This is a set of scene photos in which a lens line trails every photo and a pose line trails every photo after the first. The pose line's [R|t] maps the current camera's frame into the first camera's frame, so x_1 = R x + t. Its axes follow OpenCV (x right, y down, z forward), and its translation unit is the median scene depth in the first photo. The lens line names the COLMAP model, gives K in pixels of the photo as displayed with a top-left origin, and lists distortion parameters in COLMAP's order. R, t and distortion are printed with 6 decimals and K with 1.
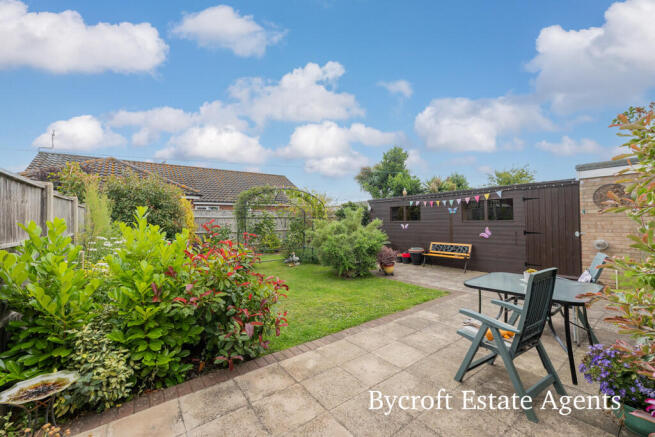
lens RADIAL K [[263.9, 0, 327.5], [0, 263.9, 218.5], [0, 0, 1]] dist [-0.000097, -0.000006]
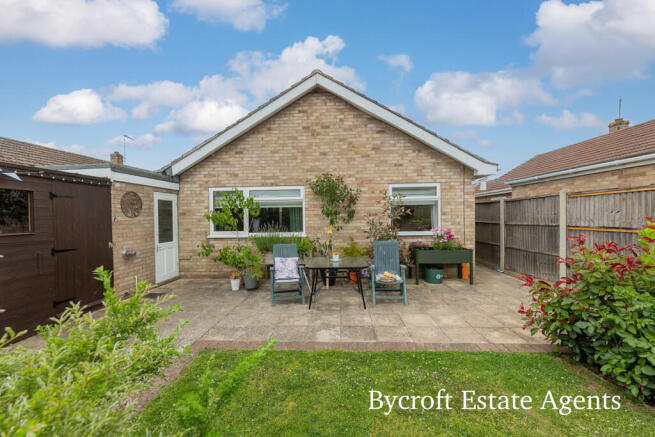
lens RADIAL K [[273.3, 0, 327.5], [0, 273.3, 218.5], [0, 0, 1]] dist [-0.000077, -0.000050]
pose [[-0.776486, 0.025263, 0.629628, -0.161718], [0.025131, 0.999643, -0.009117, -0.000953], [-0.629633, 0.008744, -0.776843, 1.482075]]
